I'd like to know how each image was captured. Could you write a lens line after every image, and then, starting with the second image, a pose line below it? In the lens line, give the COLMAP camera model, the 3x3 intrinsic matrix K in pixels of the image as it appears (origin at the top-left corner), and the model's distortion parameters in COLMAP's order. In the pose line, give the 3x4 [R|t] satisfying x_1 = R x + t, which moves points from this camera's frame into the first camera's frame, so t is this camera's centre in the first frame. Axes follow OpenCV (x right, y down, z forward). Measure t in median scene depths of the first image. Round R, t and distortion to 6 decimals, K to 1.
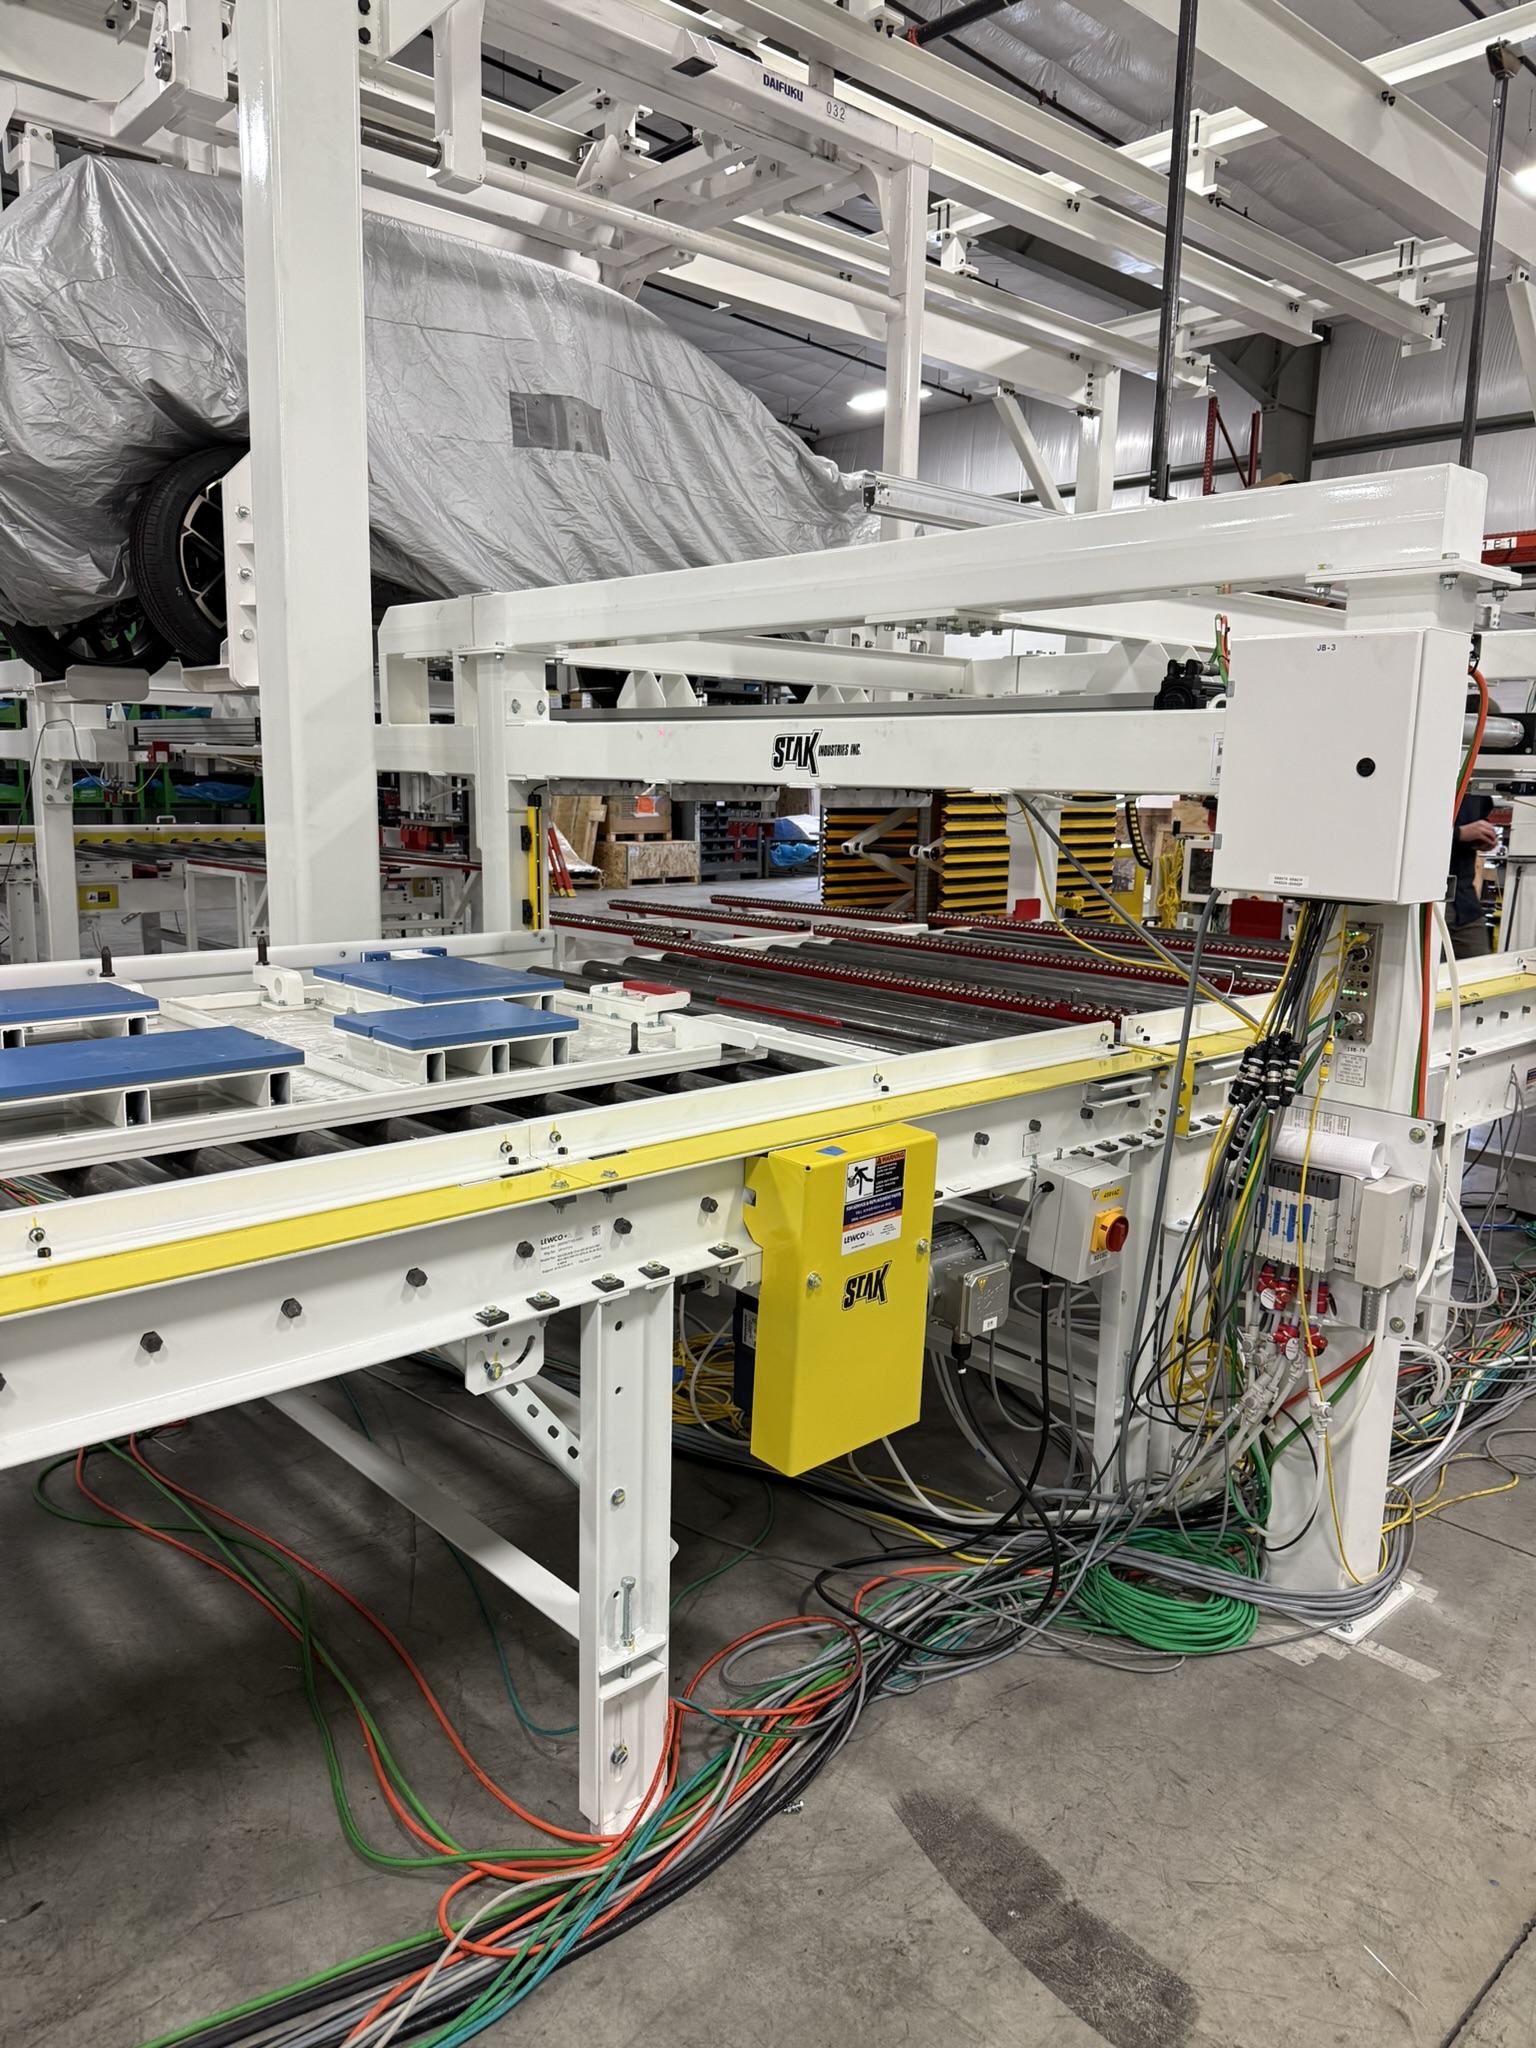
lens RADIAL K [[1445.2, 0, 768.0], [0, 1445.2, 1024.0], [0, 0, 1]] dist [0.061812, -0.085127]
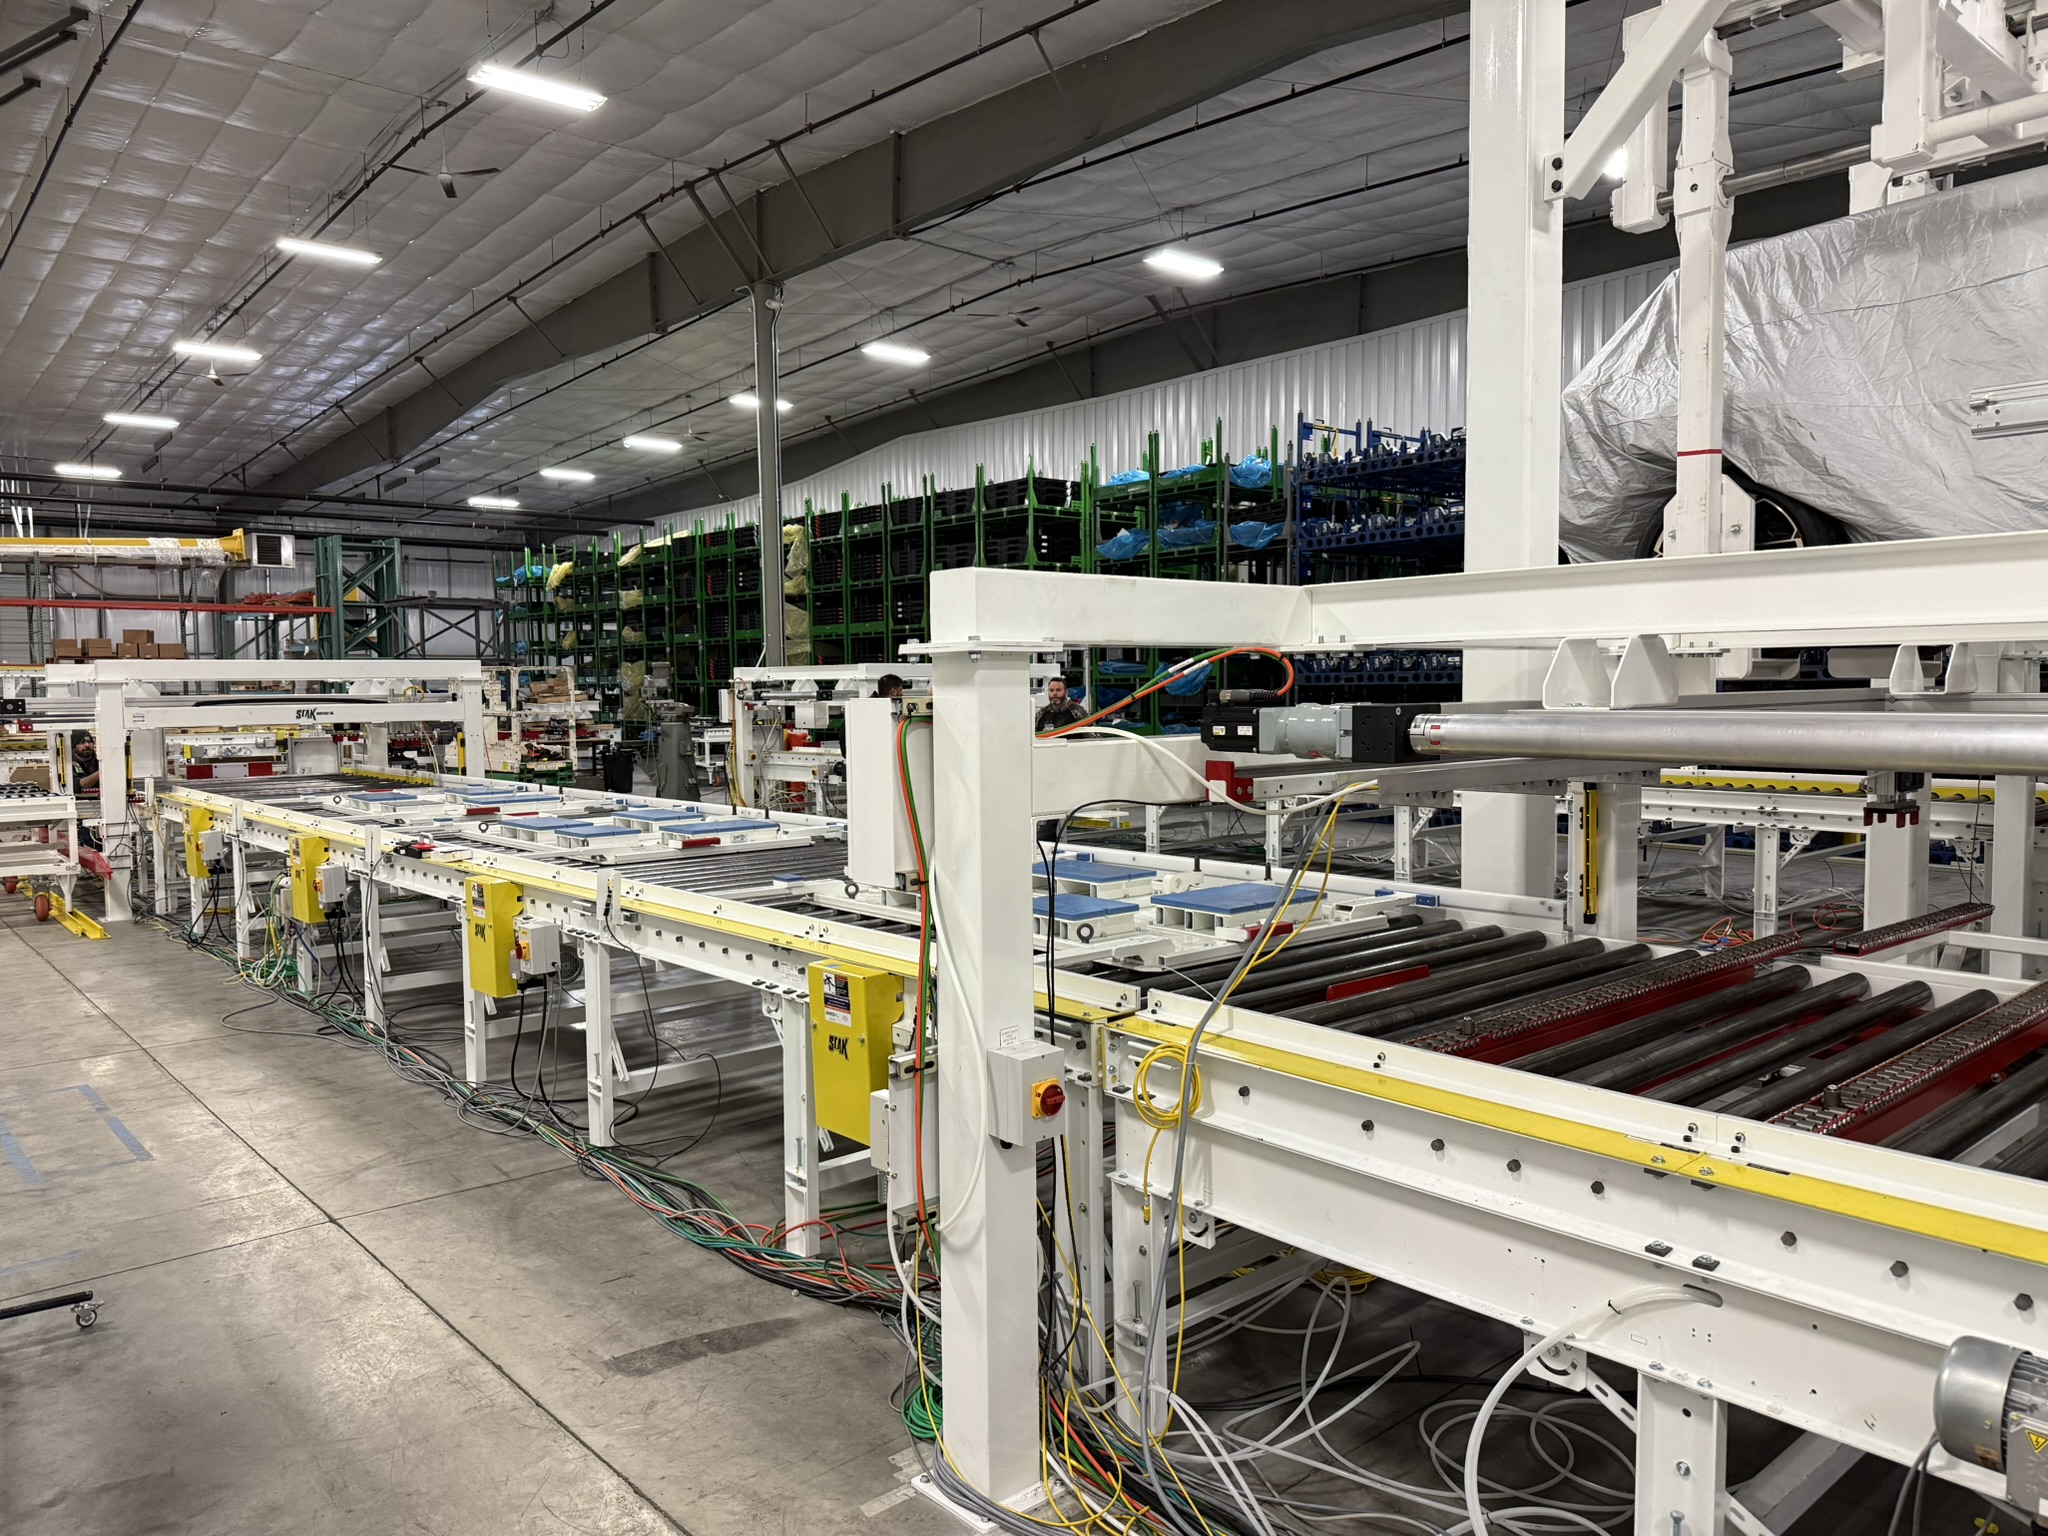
lens RADIAL K [[1435.8, 0, 1017.4], [0, 1435.8, 774.6], [0, 0, 1]] dist [0.107465, -0.169047]
pose [[-0.029695, 0.043964, -0.998592, 1.927110], [-0.162174, 0.985584, 0.048214, -0.294688], [0.986315, 0.163377, -0.022137, 1.216025]]
